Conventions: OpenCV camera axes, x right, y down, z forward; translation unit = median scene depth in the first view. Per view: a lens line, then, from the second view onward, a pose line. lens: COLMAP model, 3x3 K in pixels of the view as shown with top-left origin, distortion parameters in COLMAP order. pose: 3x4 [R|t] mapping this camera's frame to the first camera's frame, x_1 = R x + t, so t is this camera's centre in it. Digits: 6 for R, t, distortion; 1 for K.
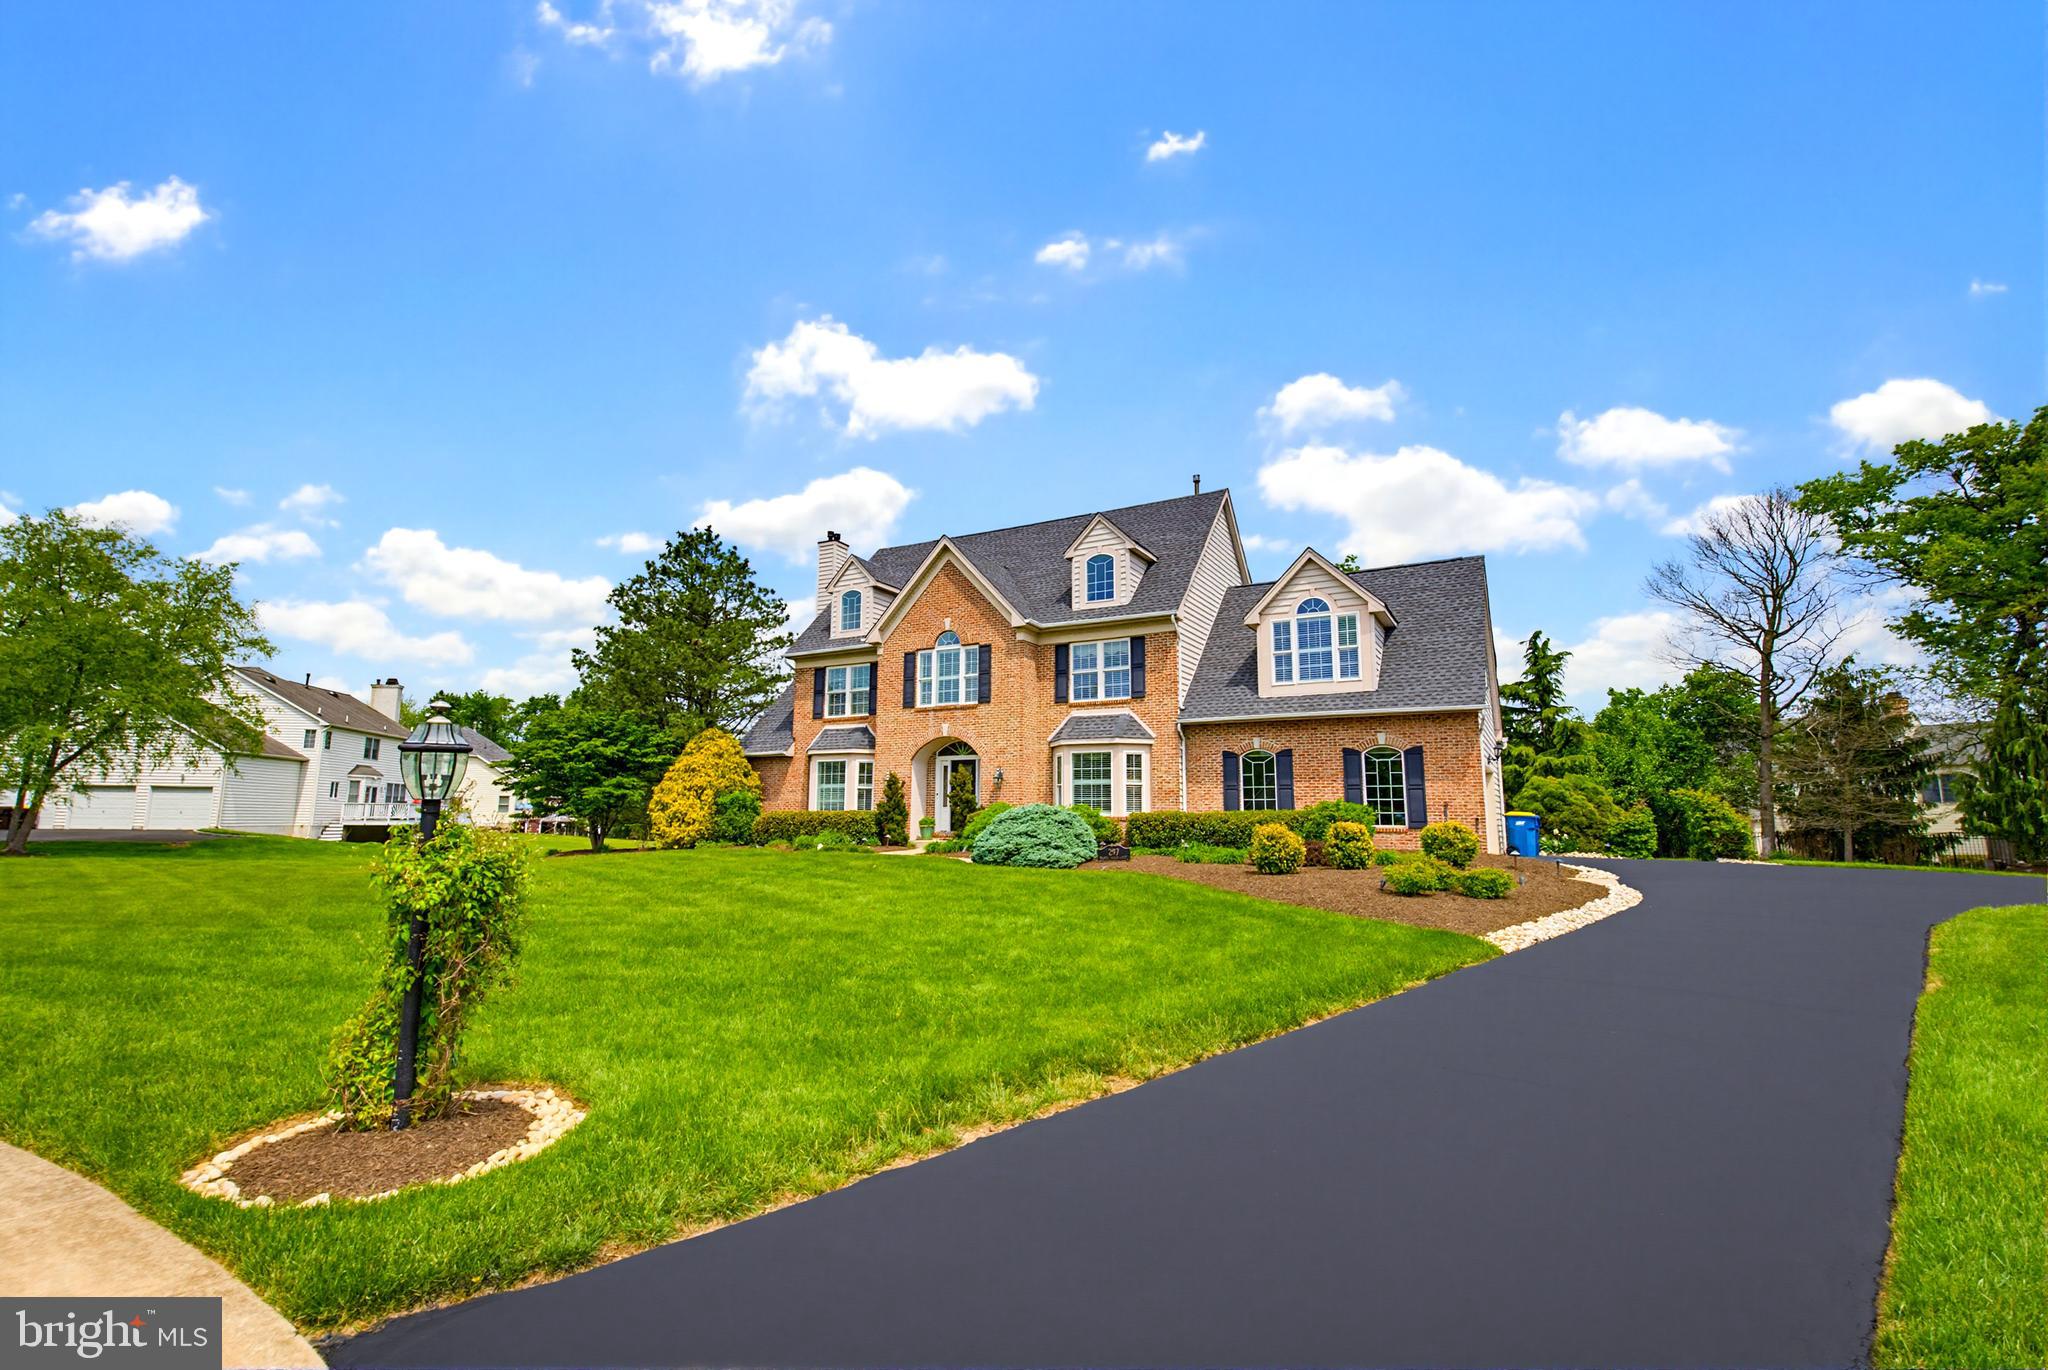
lens RADIAL K [[911.1, 0, 1034.5], [0, 911.1, 695.3], [0, 0, 1]] dist [0.025604, -0.014259]
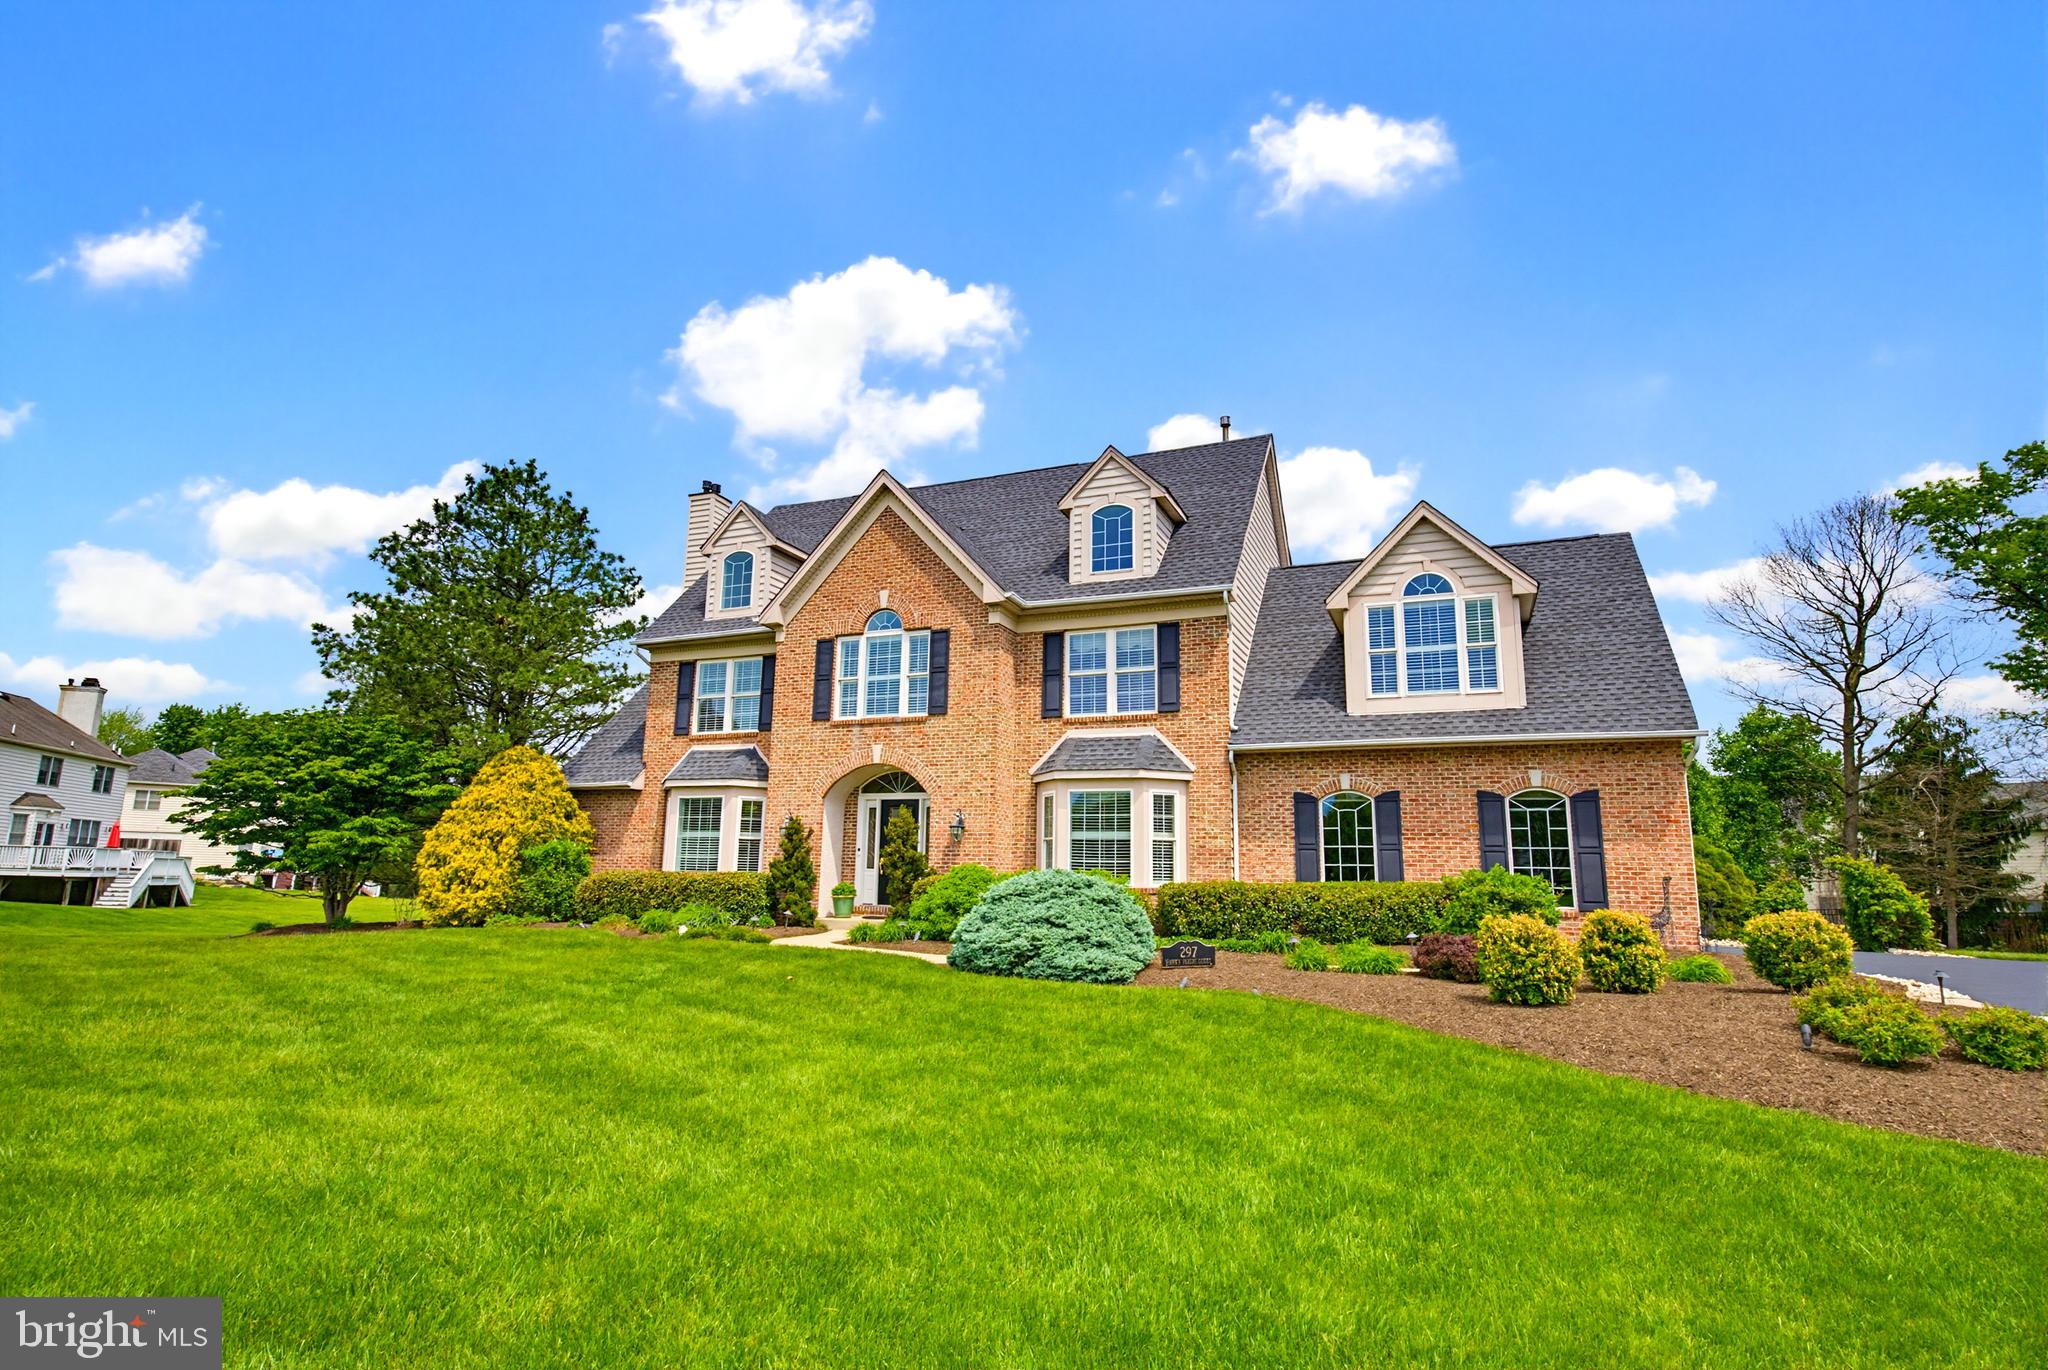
lens RADIAL K [[1067.0, 0, 1038.7], [0, 1067.0, 686.6], [0, 0, 1]] dist [0.001158, -0.001400]
pose [[0.994604, 0.030478, 0.099168, -0.059207], [-0.026183, 0.998674, -0.044336, 0.020226], [-0.100388, 0.041500, 0.994083, 0.202259]]
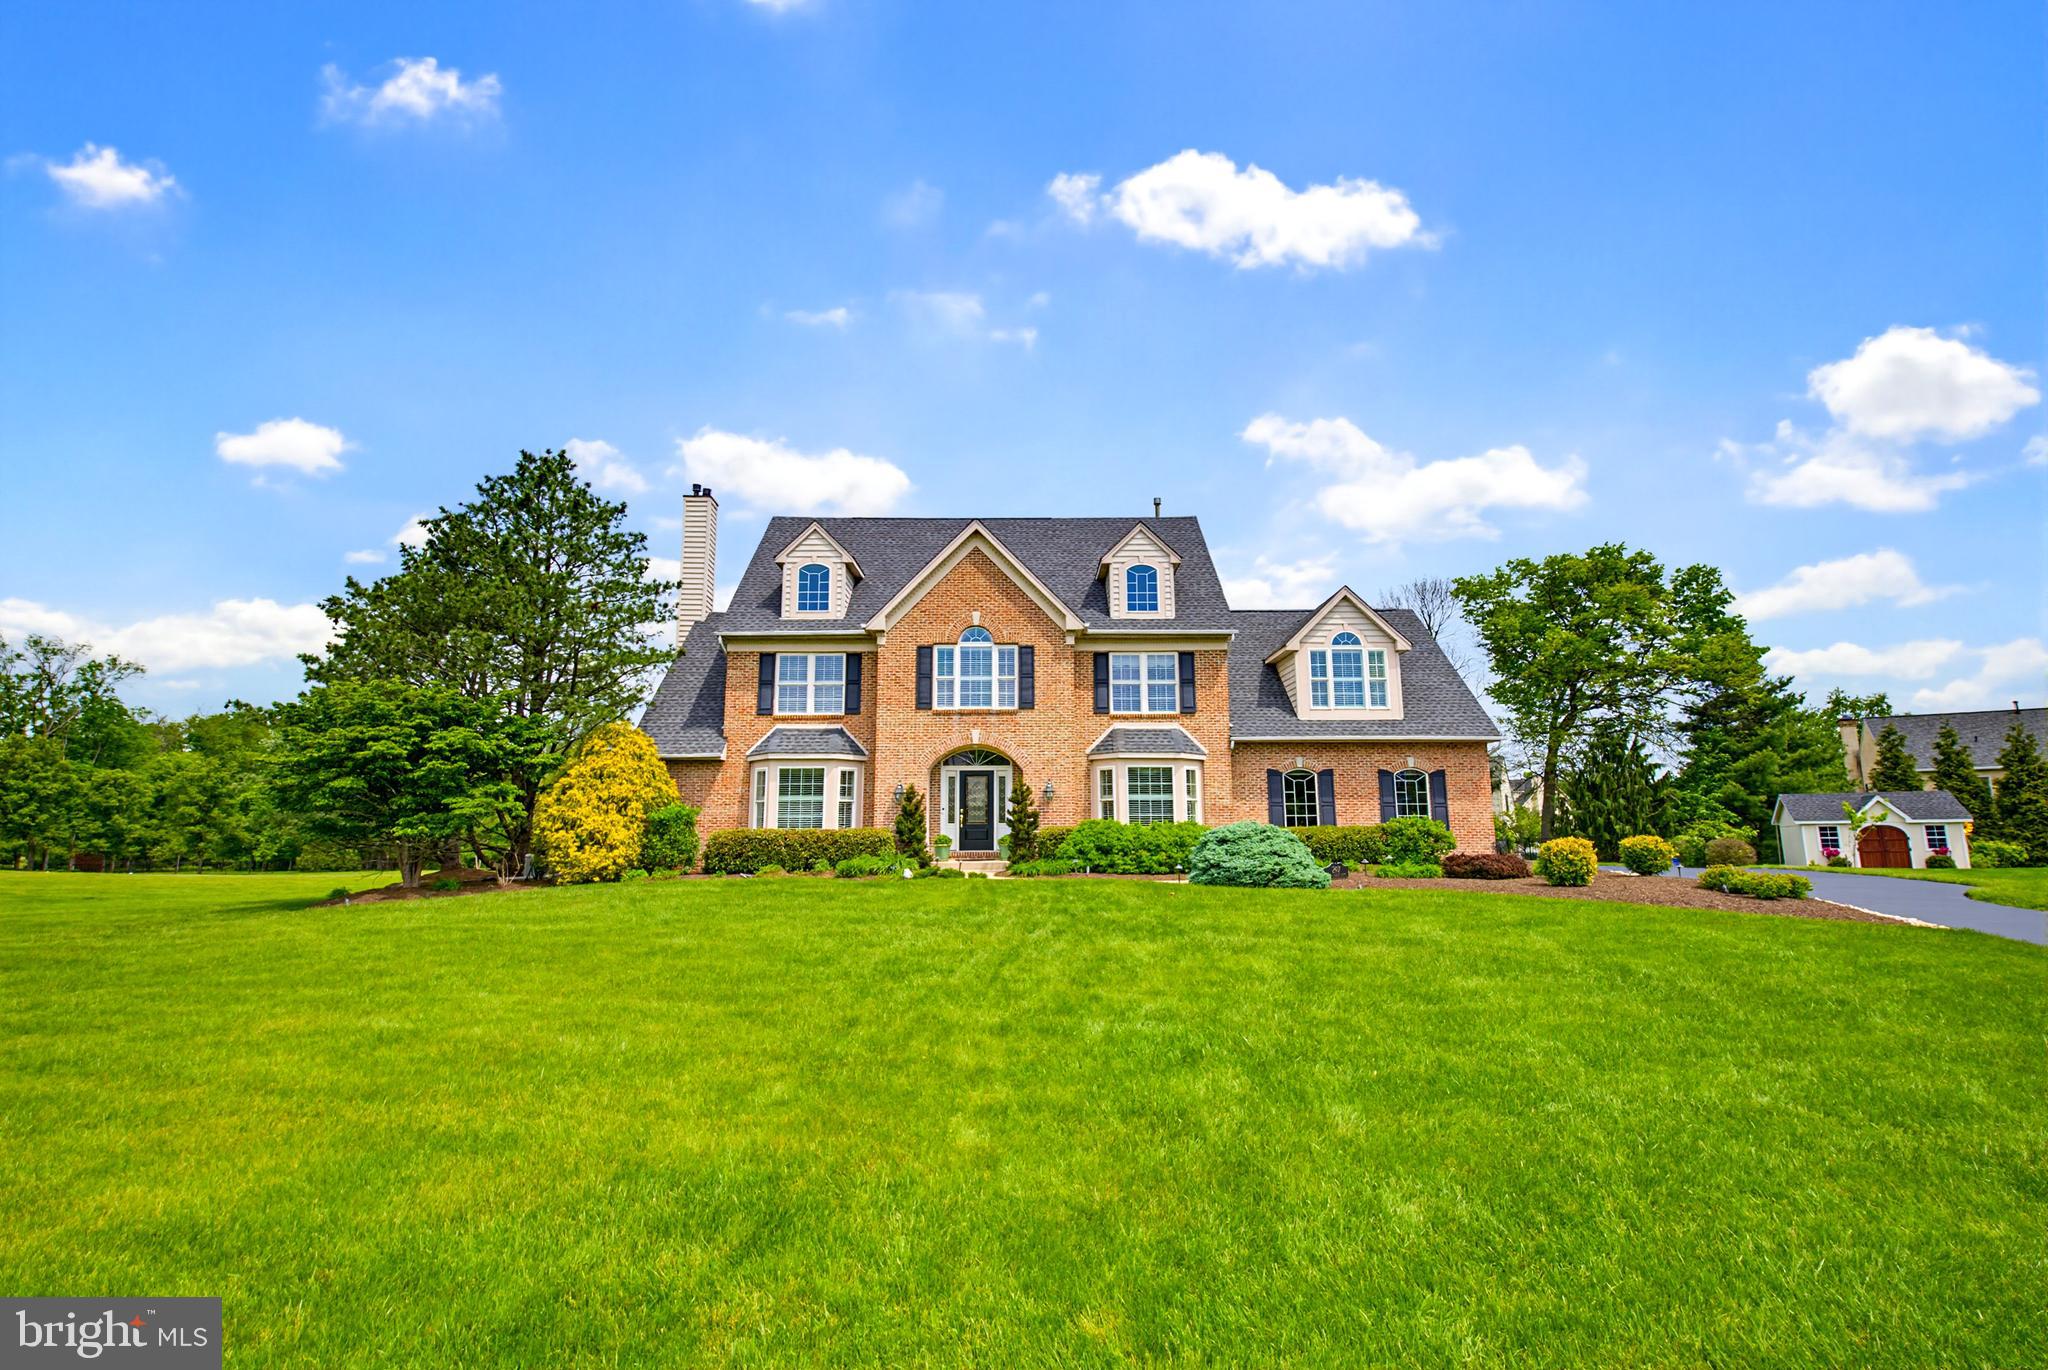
lens RADIAL K [[939.1, 0, 1027.6], [0, 939.1, 678.3], [0, 0, 1]] dist [0.030606, -0.024240]
pose [[0.870844, 0.071121, 0.486387, -0.512736], [-0.057389, 0.997421, -0.043095, 0.017902], [-0.488197, 0.009615, 0.872680, 0.174619]]
